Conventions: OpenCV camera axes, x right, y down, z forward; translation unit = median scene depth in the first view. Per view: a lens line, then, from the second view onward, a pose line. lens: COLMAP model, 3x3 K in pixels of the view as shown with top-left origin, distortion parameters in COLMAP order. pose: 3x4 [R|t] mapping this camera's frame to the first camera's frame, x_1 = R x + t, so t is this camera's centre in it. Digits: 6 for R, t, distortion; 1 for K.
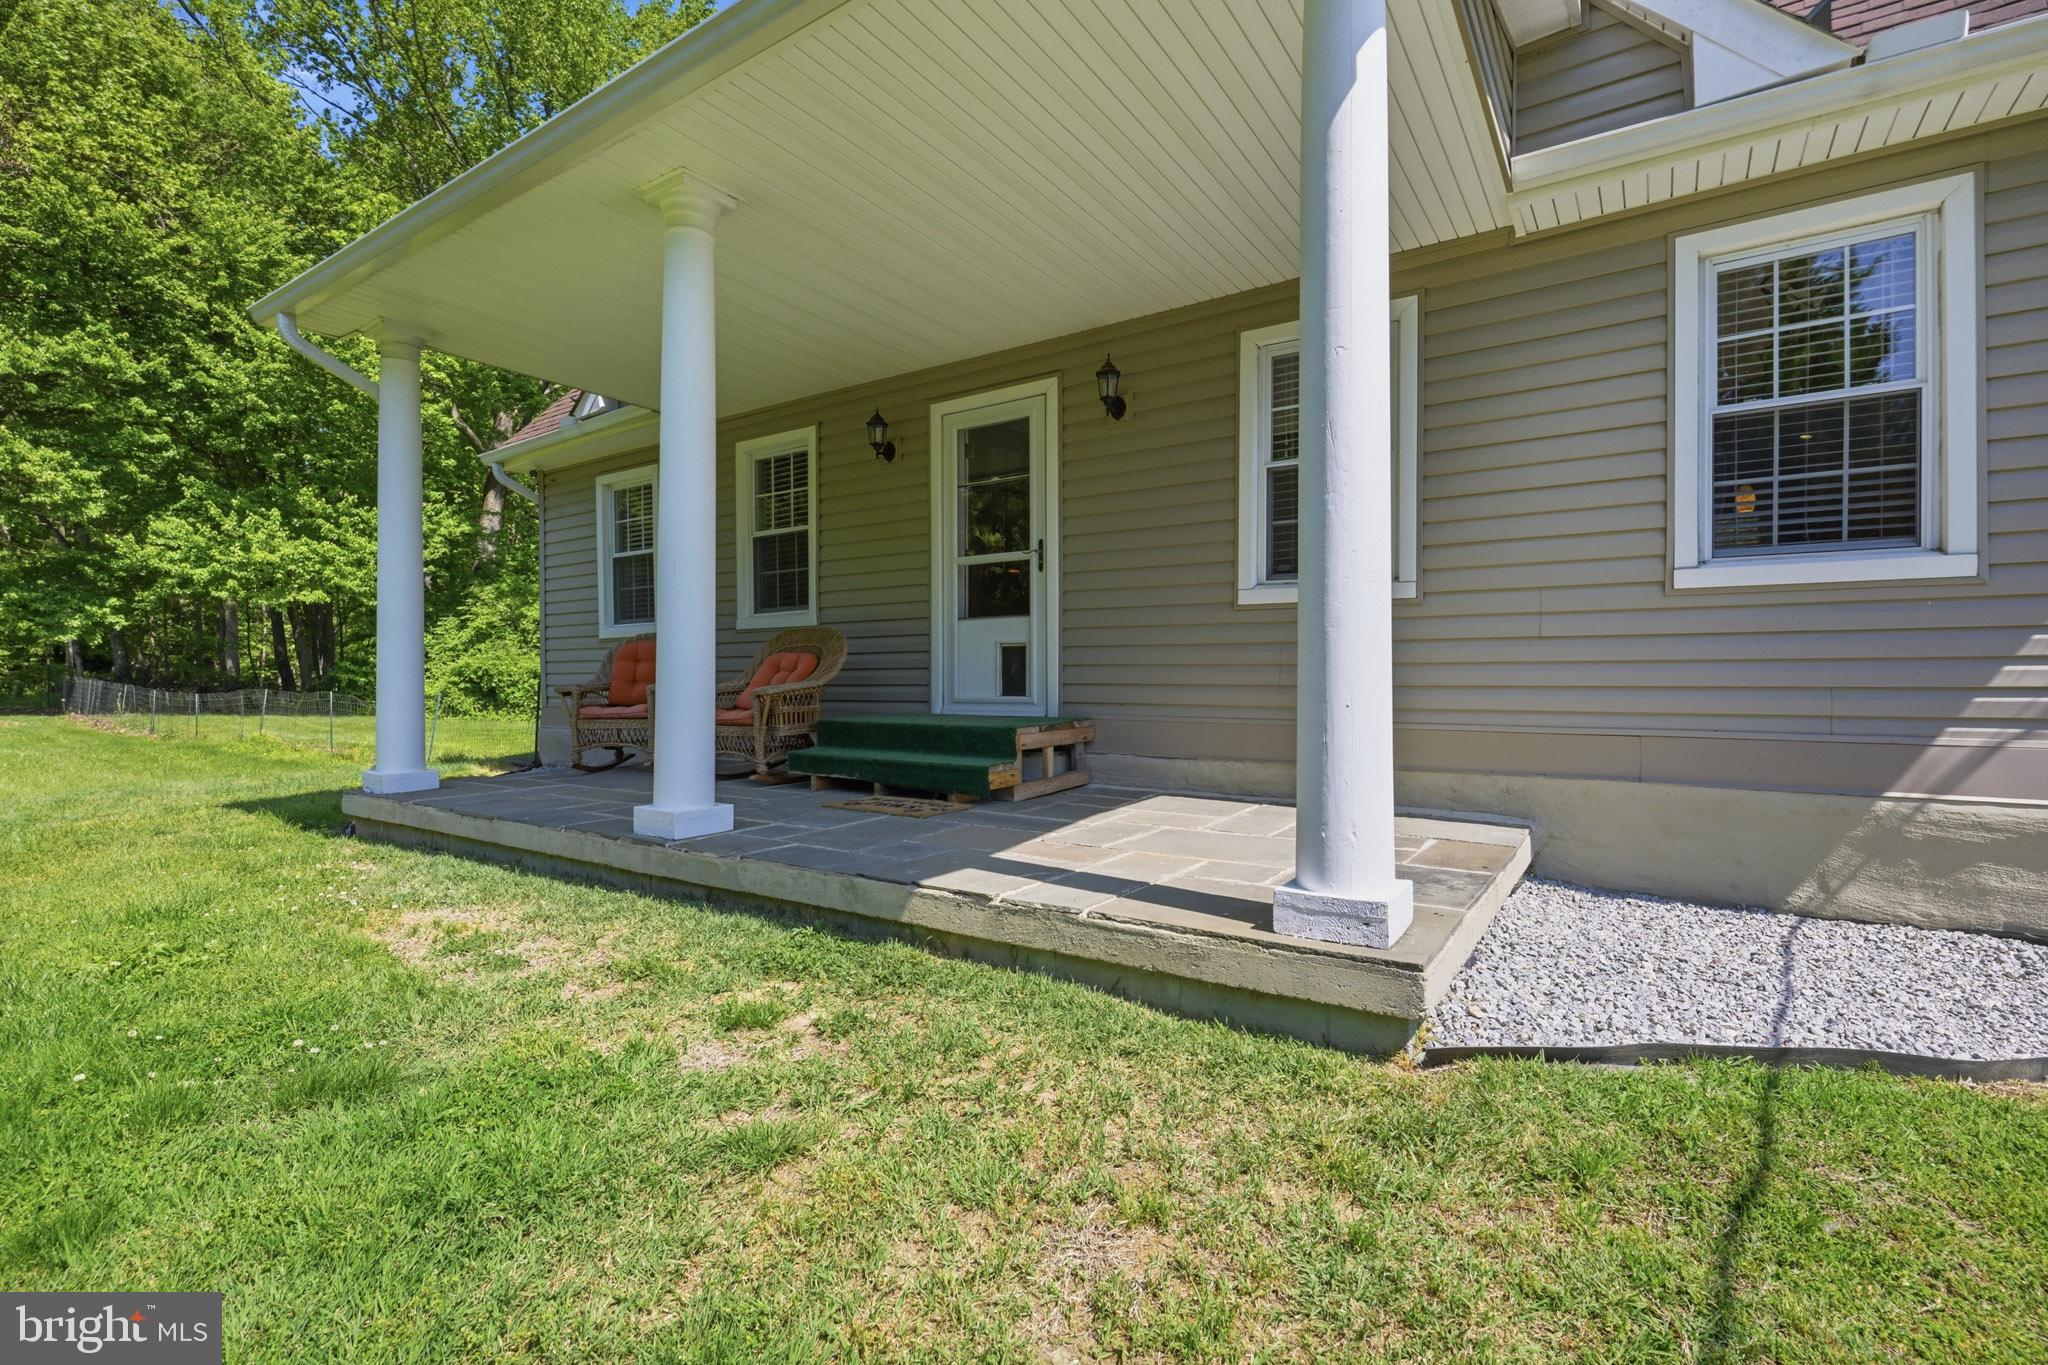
lens RADIAL K [[926.8, 0, 1020.2], [0, 926.8, 685.4], [0, 0, 1]] dist [-0.001915, -0.000654]
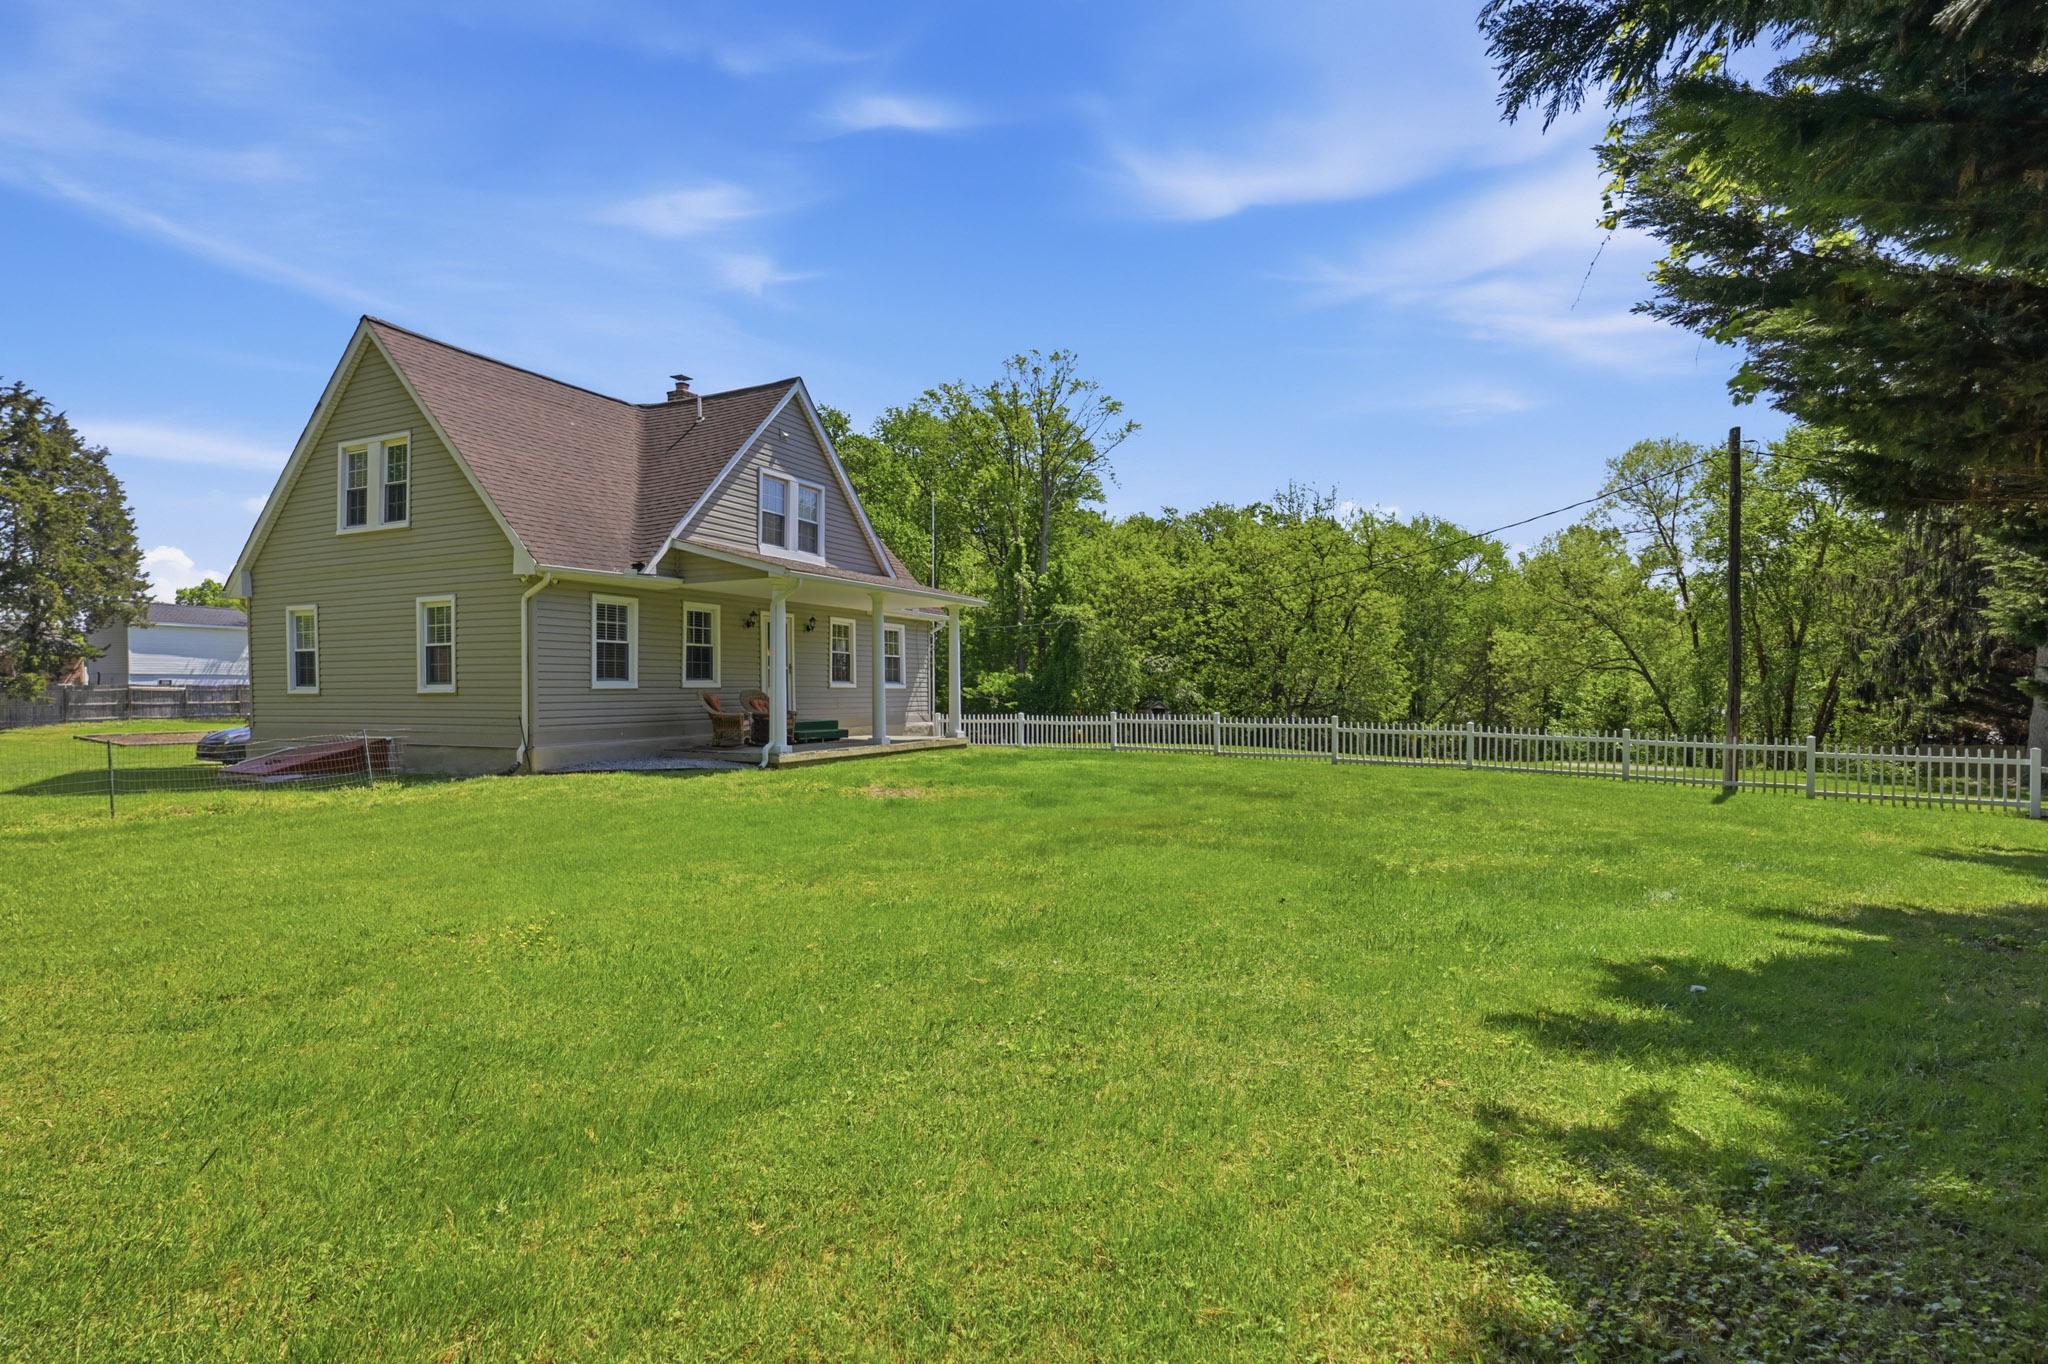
lens RADIAL K [[982.8, 0, 1068.2], [0, 982.8, 677.9], [0, 0, 1]] dist [0.000148, 0.000101]
pose [[-0.152367, 0.020711, 0.988107, -3.408067], [0.015073, 0.999713, -0.018630, -0.033965], [-0.988209, 0.012055, -0.152635, 0.580269]]
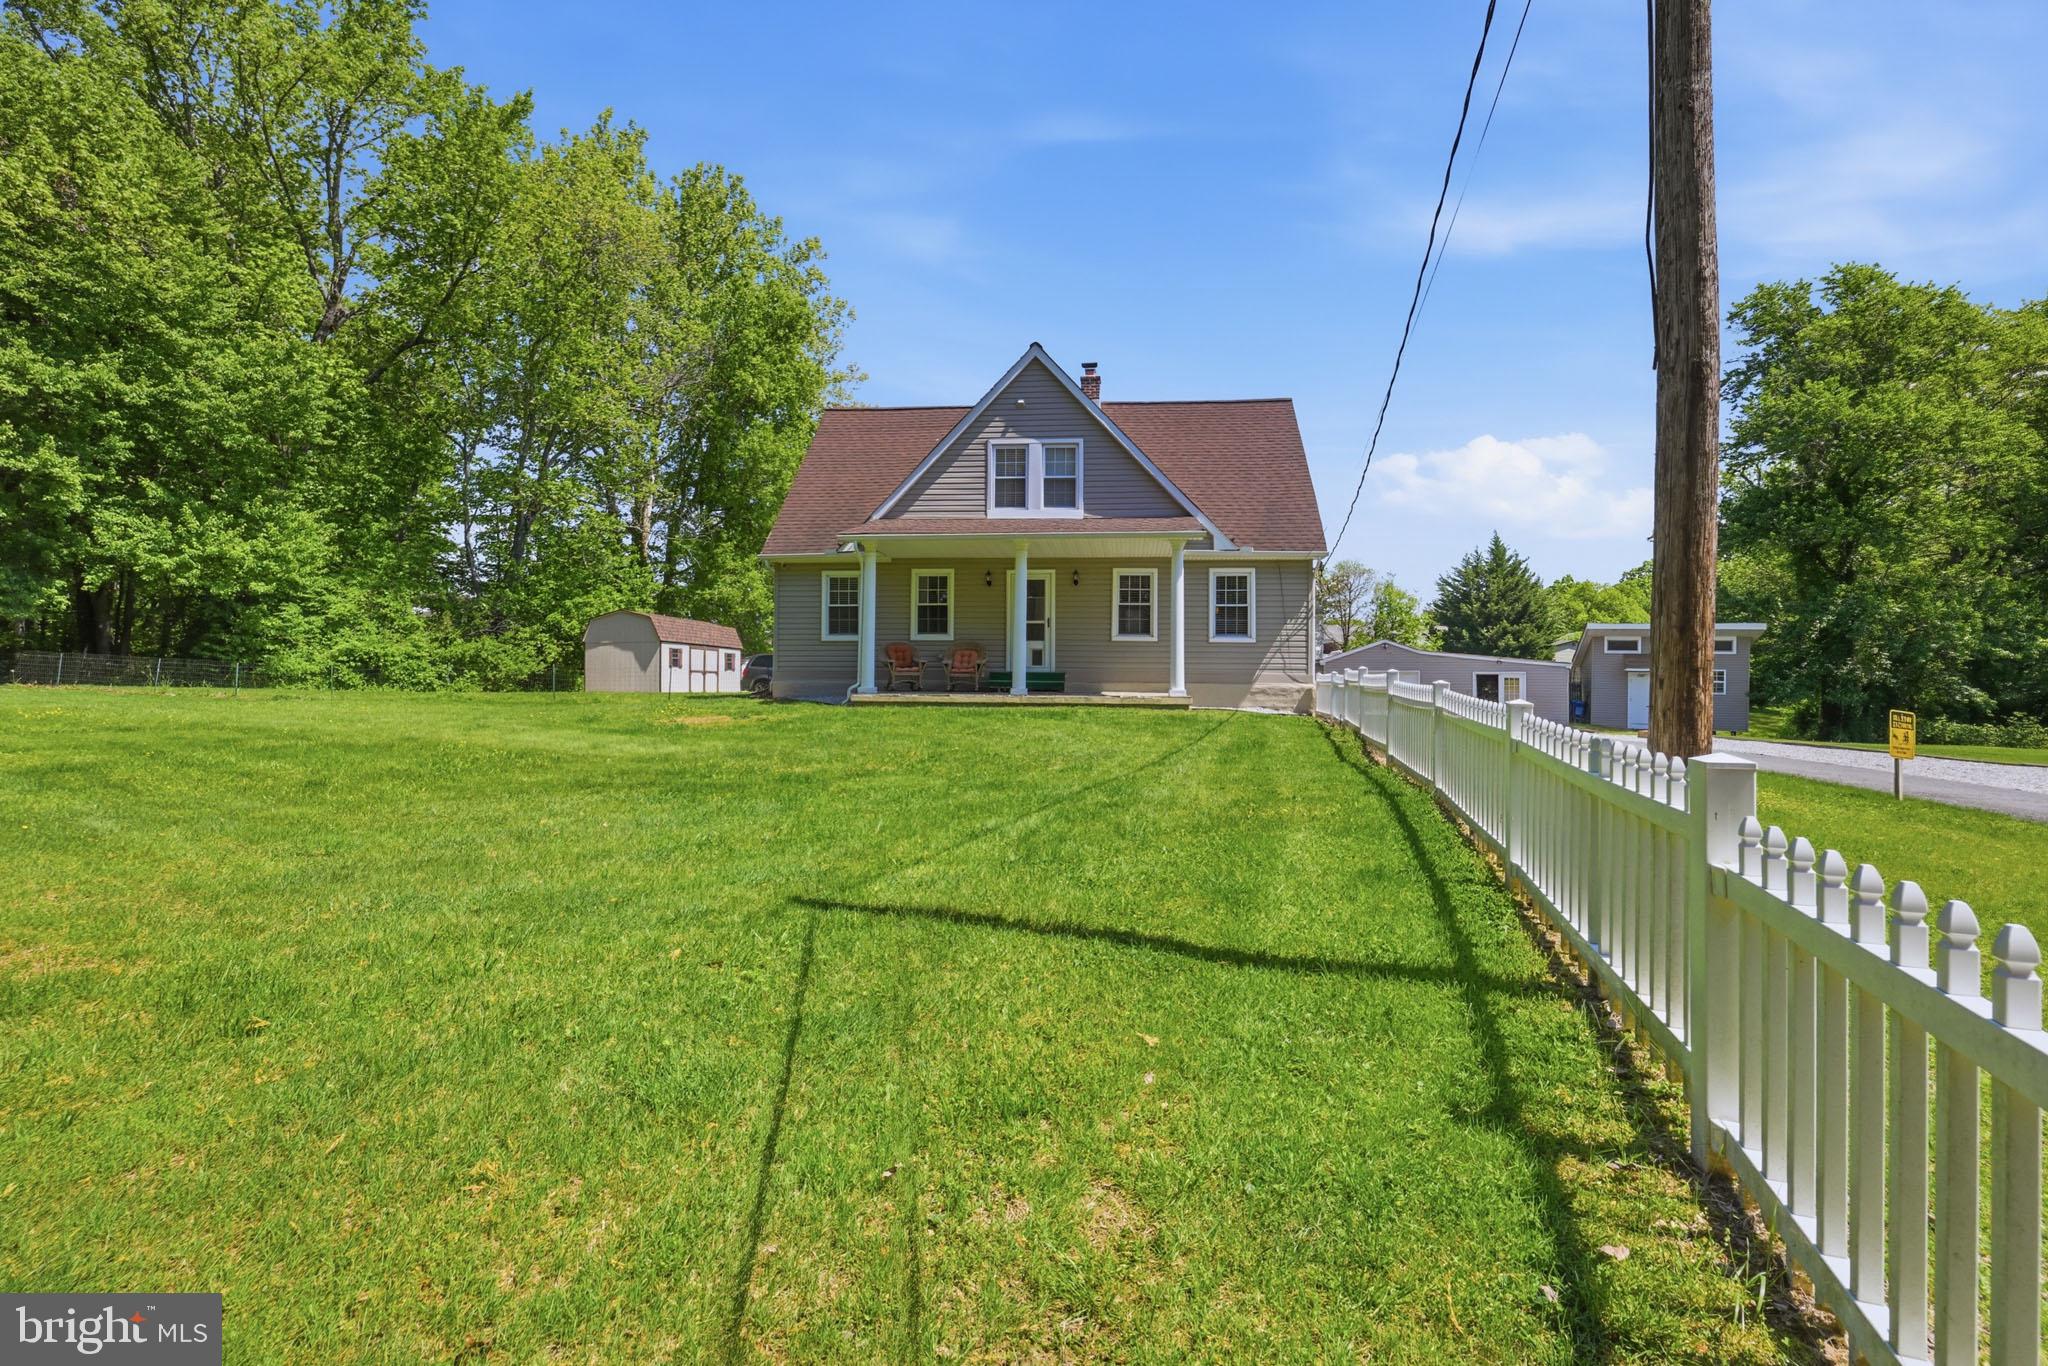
lens RADIAL K [[951.4, 0, 1018.0], [0, 951.4, 667.1], [0, 0, 1]] dist [0.001727, 0.000241]
pose [[0.881891, 0.015011, 0.471214, -1.657310], [-0.007287, 0.999808, -0.018212, 0.080024], [-0.471397, 0.012628, 0.881831, -1.916263]]
